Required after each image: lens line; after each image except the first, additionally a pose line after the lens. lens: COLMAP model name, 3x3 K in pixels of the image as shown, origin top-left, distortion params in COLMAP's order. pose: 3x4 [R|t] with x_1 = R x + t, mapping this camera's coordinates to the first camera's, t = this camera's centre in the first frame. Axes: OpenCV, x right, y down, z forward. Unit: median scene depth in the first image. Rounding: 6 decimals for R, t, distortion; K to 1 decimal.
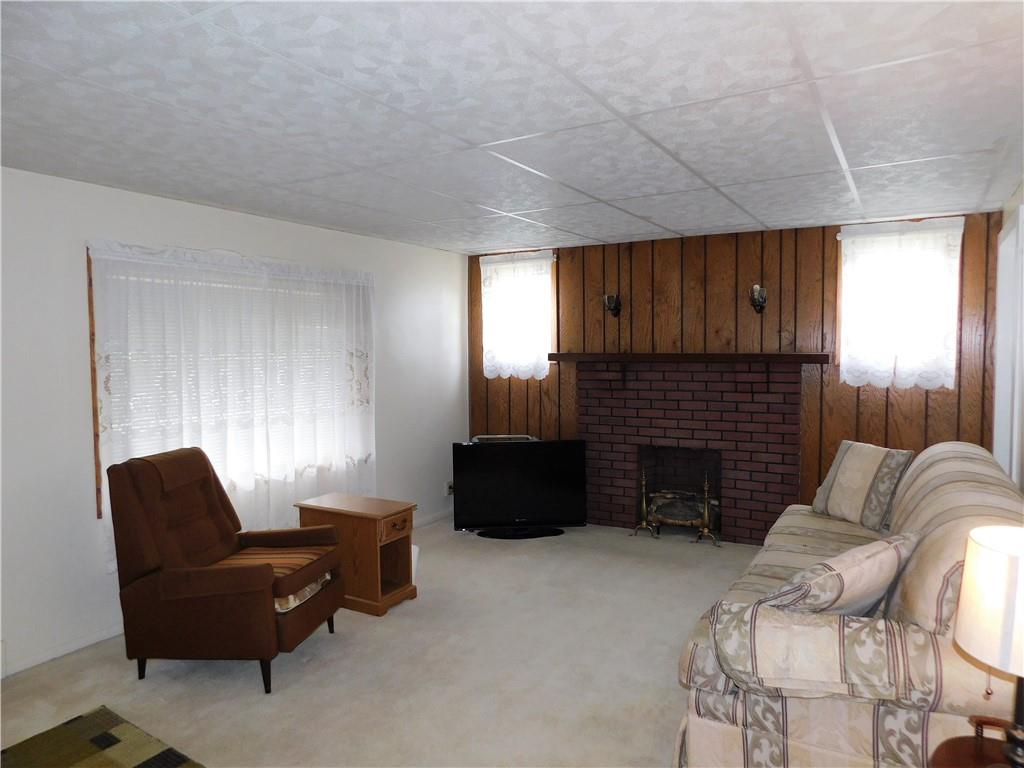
lens RADIAL K [[678.2, 0, 510.9], [0, 678.2, 380.1], [0, 0, 1]] dist [-0.032550, 0.016541]
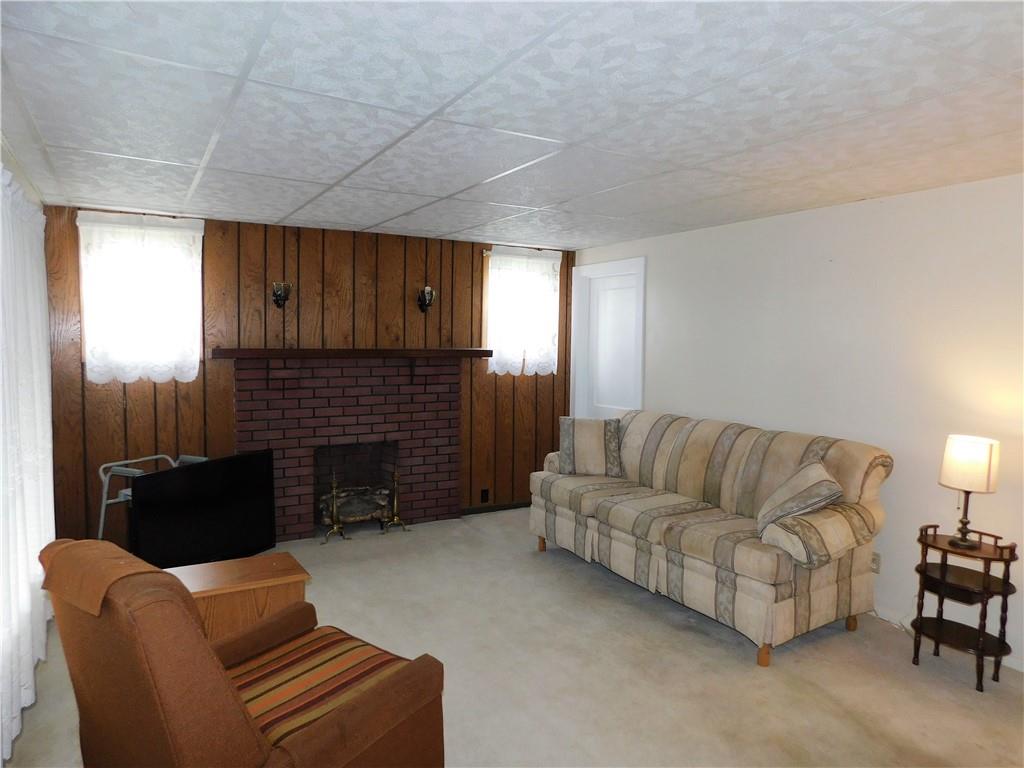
lens RADIAL K [[678.2, 0, 510.1], [0, 678.2, 384.5], [0, 0, 1]] dist [-0.032550, 0.016541]
pose [[0.503600, -0.044702, 0.862780, -0.490792], [0.030401, 0.998959, 0.034012, -0.014119], [-0.863402, 0.009101, 0.504435, 0.304284]]
